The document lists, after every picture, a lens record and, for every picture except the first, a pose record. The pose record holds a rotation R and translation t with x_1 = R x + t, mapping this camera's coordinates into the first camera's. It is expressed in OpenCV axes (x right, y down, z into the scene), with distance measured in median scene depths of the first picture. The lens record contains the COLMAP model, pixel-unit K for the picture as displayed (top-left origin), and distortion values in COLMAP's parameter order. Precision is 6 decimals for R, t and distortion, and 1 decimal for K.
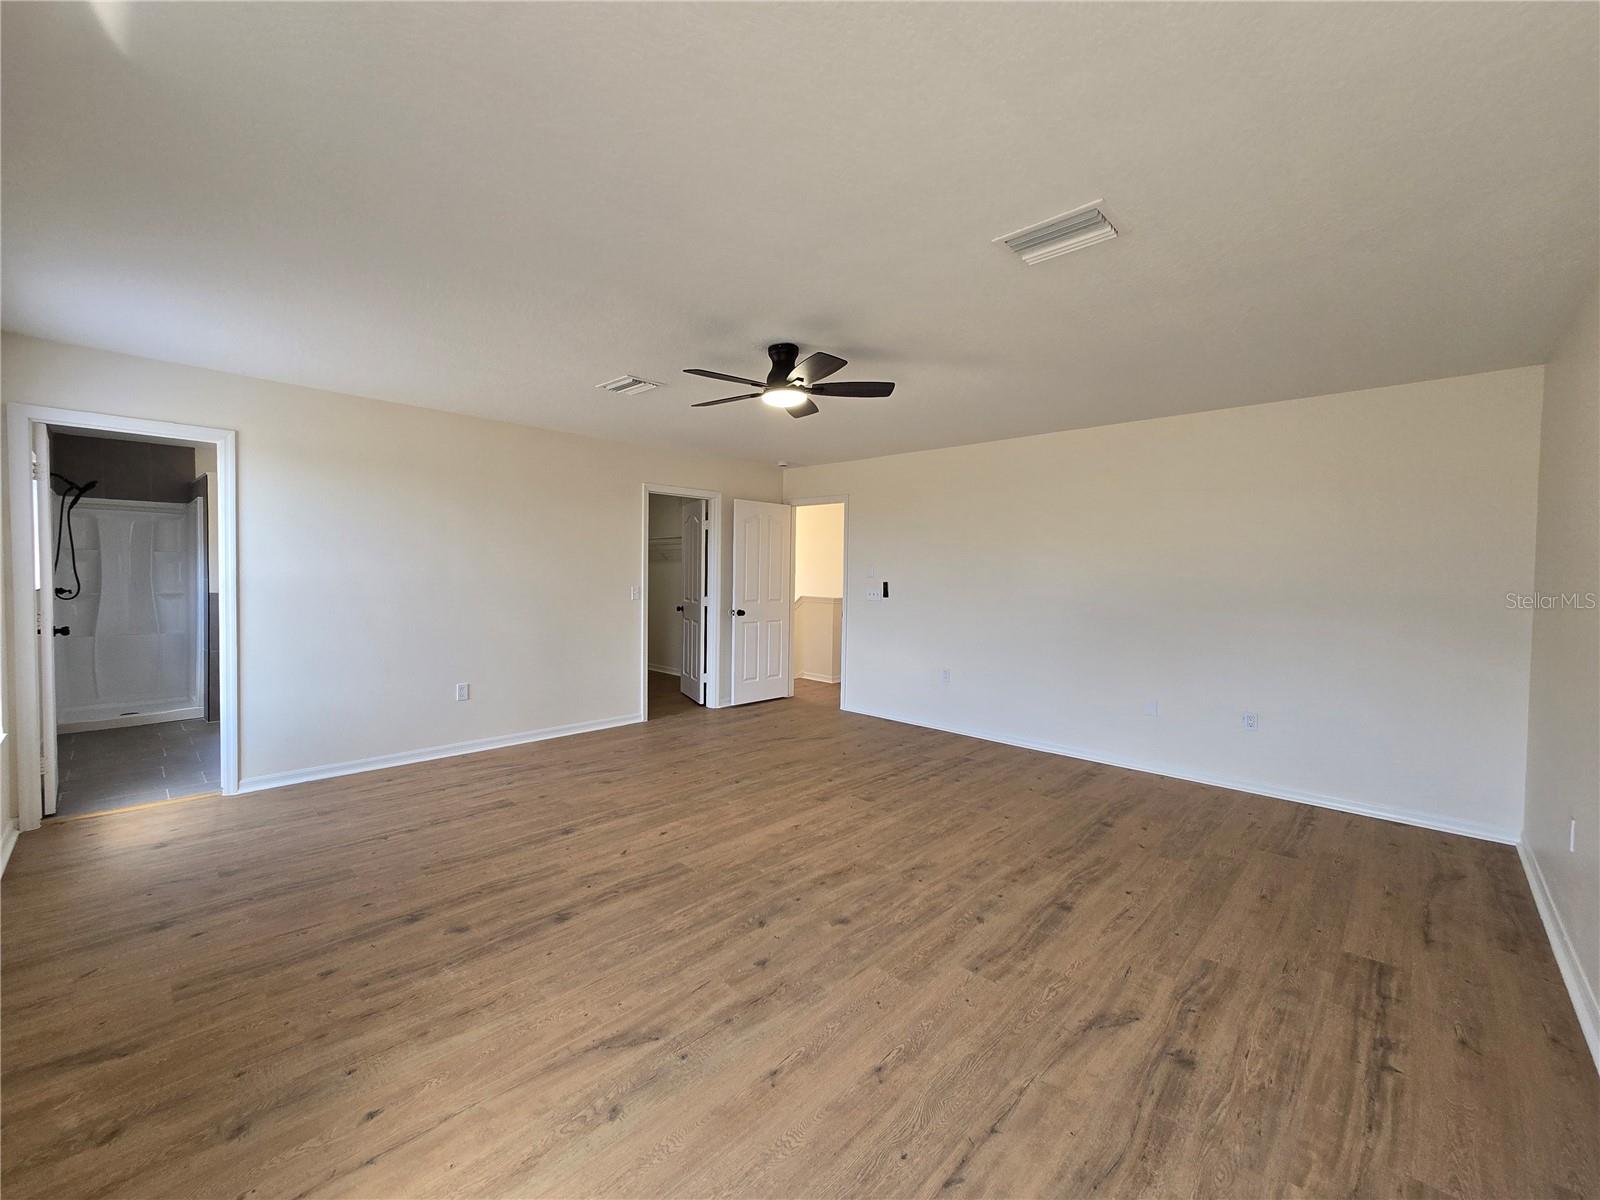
lens RADIAL K [[656.0, 0, 798.4], [0, 656.0, 592.0], [0, 0, 1]] dist [-0.002615, -0.000016]
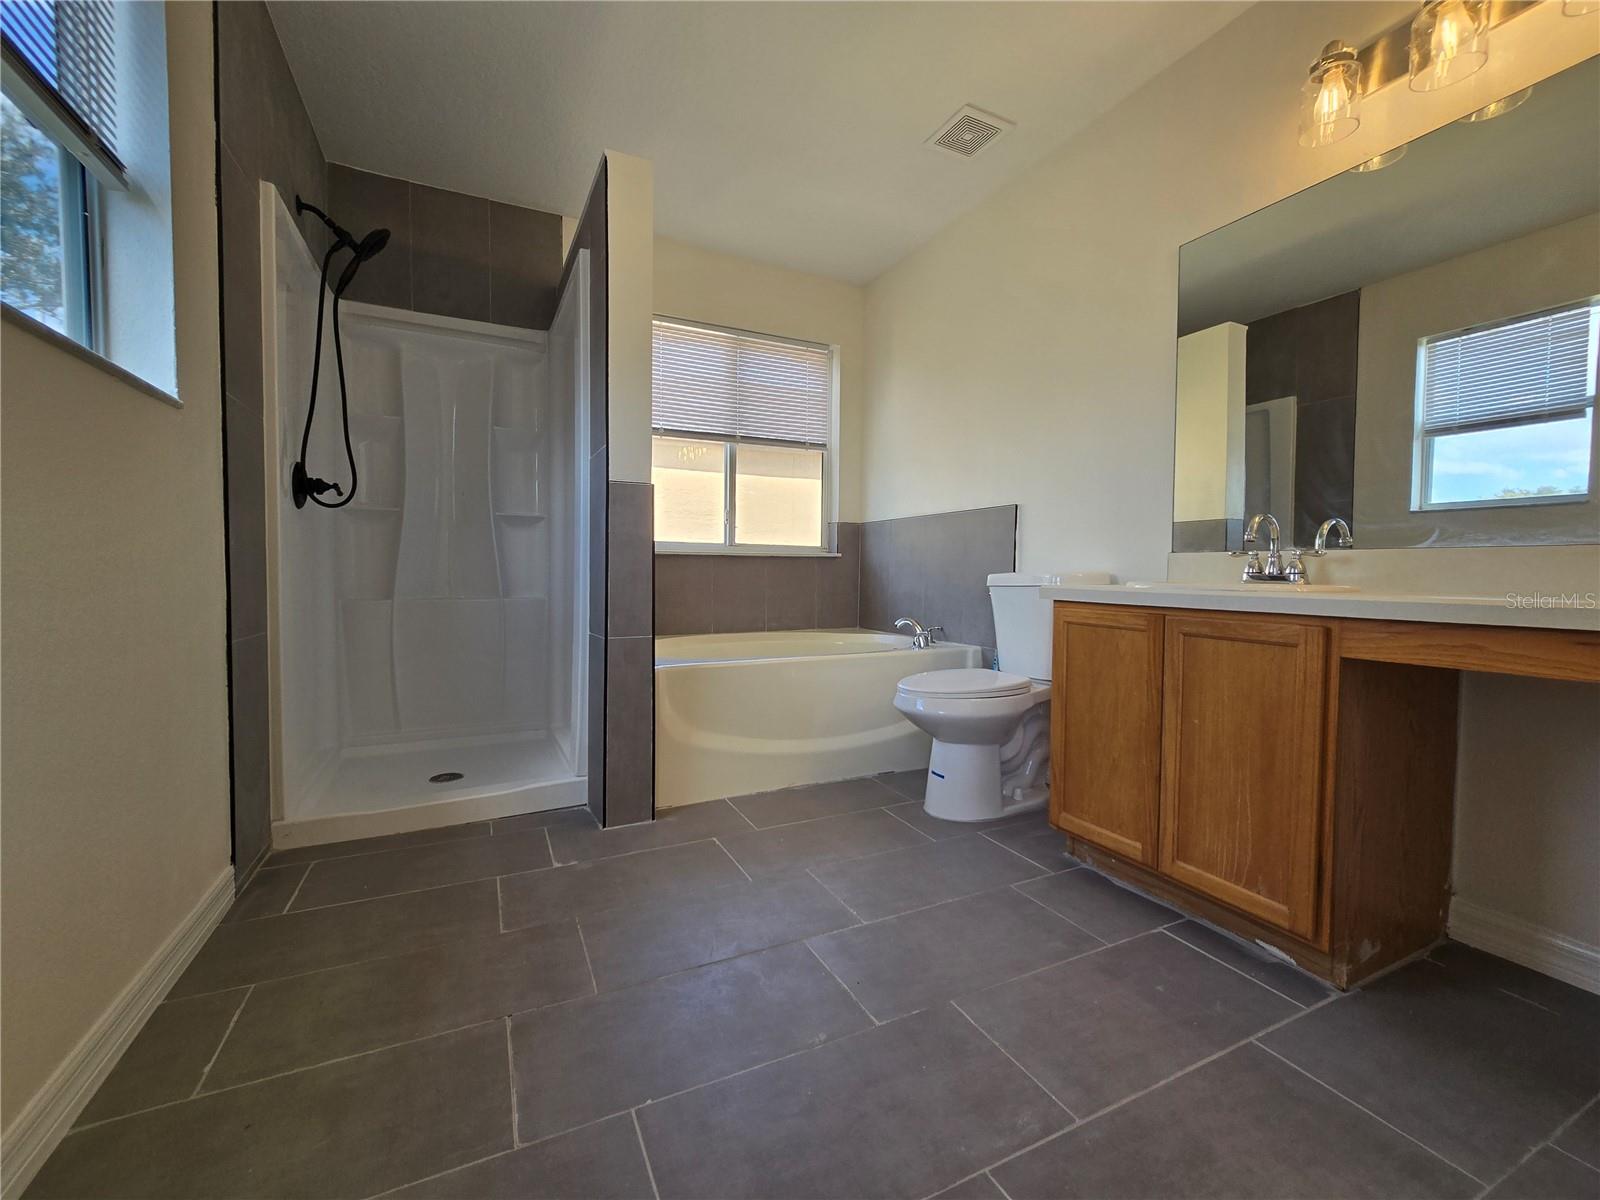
lens RADIAL K [[656.0, 0, 798.4], [0, 656.0, 592.0], [0, 0, 1]] dist [-0.002615, -0.000016]
pose [[0.938995, 0.008945, -0.343814, -0.637502], [-0.008199, 0.999960, 0.003623, 0.058848], [0.343832, -0.000583, 0.939031, 0.654593]]
